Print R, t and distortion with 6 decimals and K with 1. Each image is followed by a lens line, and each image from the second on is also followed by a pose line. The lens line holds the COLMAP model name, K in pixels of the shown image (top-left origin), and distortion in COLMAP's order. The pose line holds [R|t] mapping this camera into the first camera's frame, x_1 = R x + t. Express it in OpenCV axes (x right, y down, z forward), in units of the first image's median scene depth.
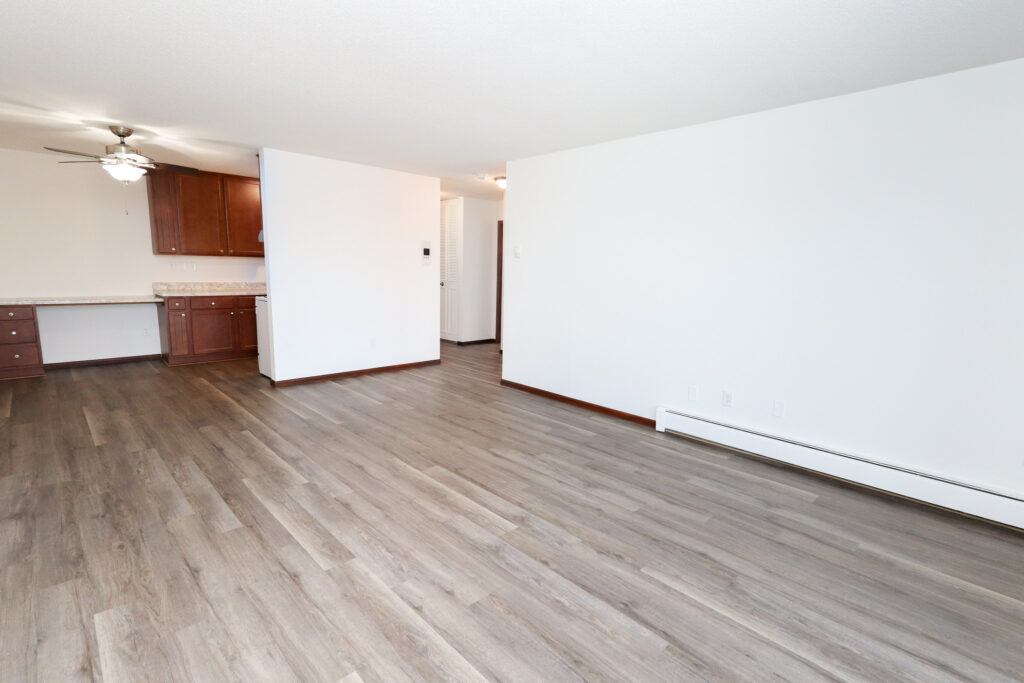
lens RADIAL K [[486.5, 0, 513.8], [0, 486.5, 339.7], [0, 0, 1]] dist [0.003298, 0.001504]
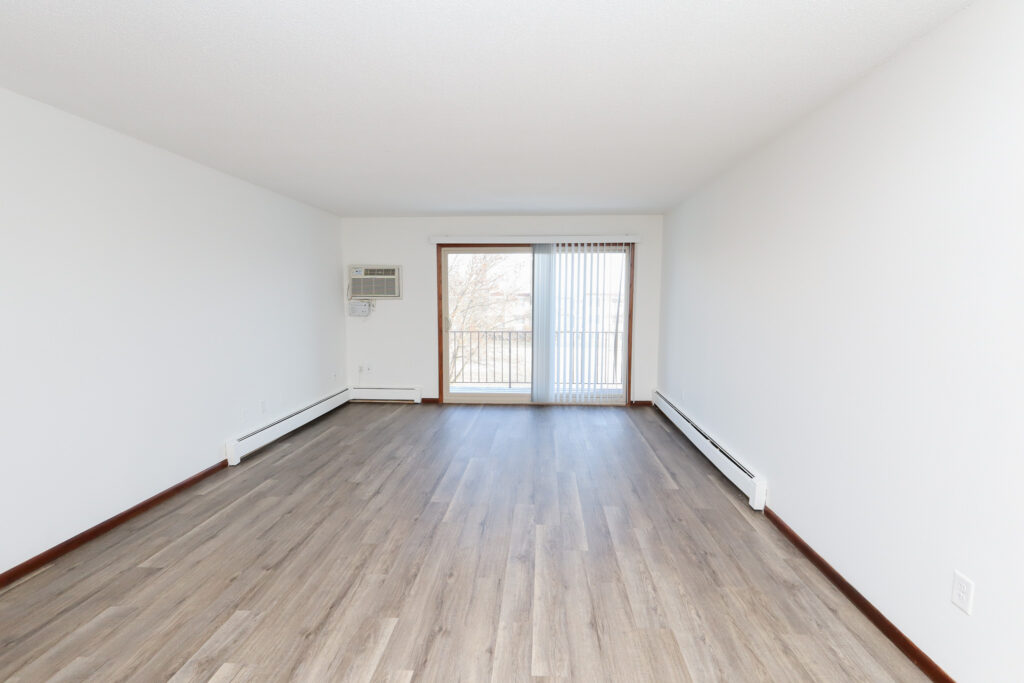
lens RADIAL K [[486.5, 0, 513.0], [0, 486.5, 341.5], [0, 0, 1]] dist [0.003298, 0.001504]
pose [[-0.671827, -0.096147, 0.734442, -0.967724], [0.092604, 0.972858, 0.212068, -0.265642], [-0.734897, 0.210485, -0.644688, 1.420021]]
